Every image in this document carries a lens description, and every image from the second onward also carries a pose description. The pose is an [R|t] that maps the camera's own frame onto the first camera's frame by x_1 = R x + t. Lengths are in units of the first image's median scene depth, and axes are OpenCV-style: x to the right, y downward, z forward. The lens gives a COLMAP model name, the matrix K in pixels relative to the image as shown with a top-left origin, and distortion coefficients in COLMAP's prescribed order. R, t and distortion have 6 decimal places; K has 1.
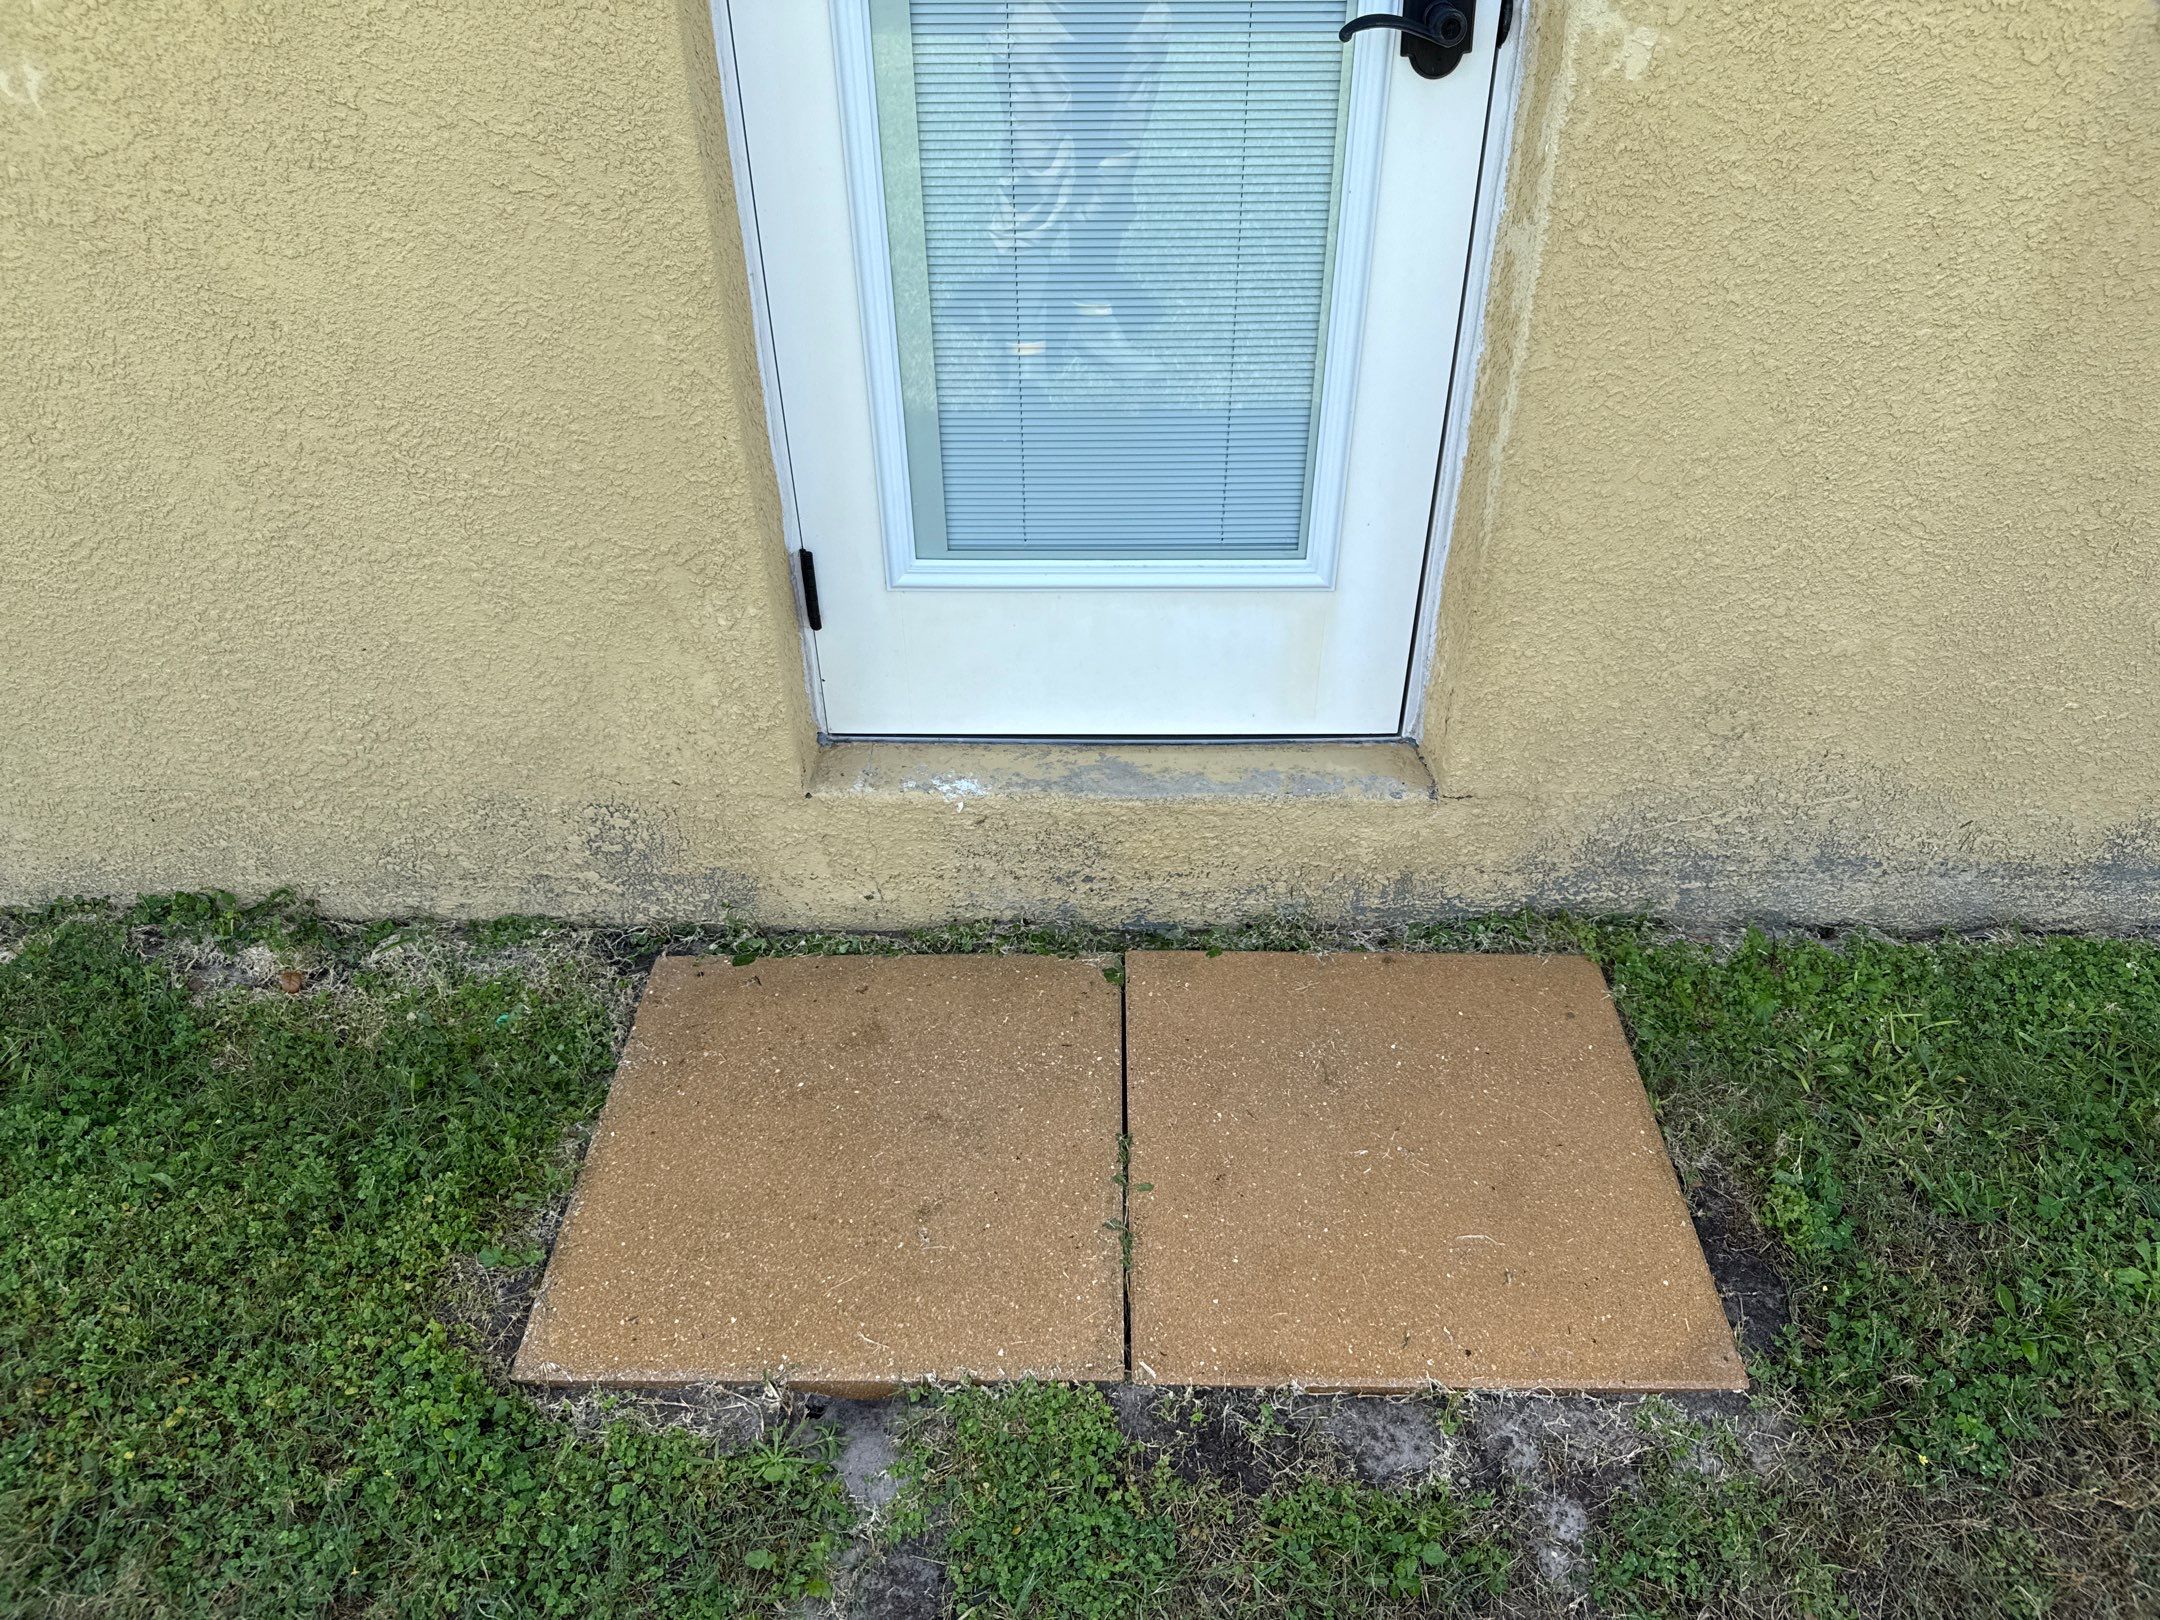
lens RADIAL K [[1519.9, 0, 1080.0], [0, 1519.9, 810.0], [0, 0, 1]] dist [0.050871, -0.063419]
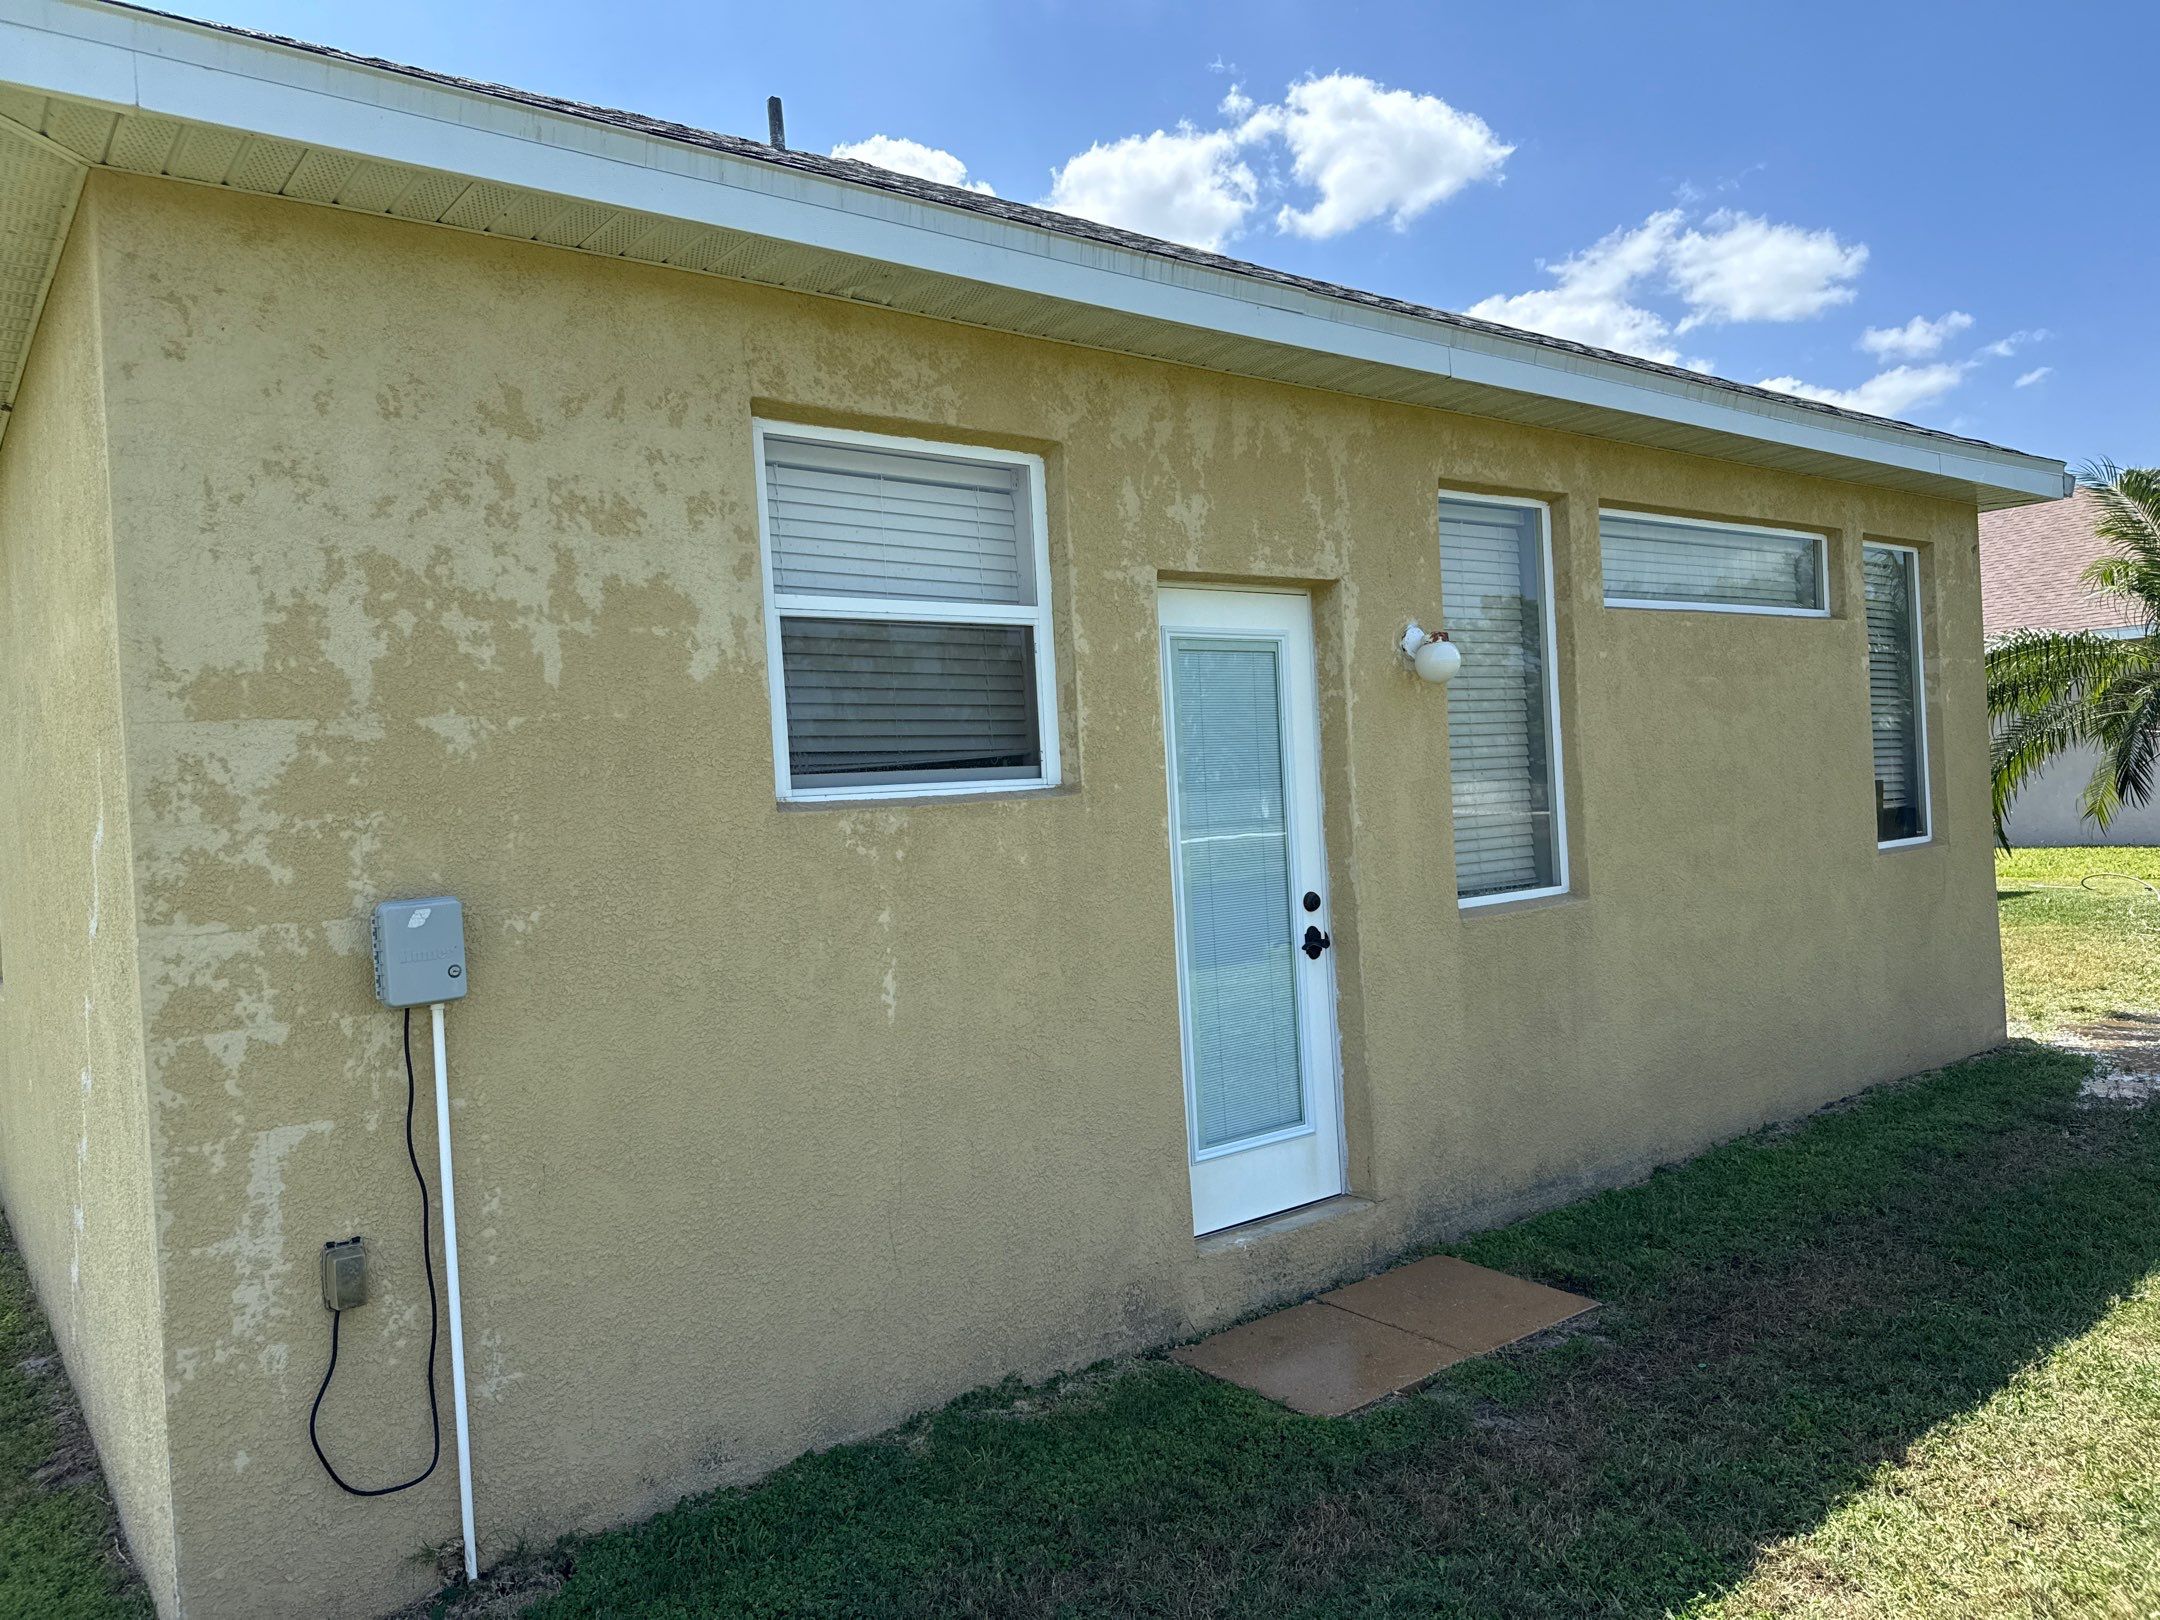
lens RADIAL K [[1519.9, 0, 1080.0], [0, 1519.9, 810.0], [0, 0, 1]] dist [0.050871, -0.063419]
pose [[0.780678, -0.045326, 0.623287, -1.690781], [0.417038, 0.780585, -0.465582, 0.453775], [-0.465425, 0.623404, 0.628288, -0.787970]]
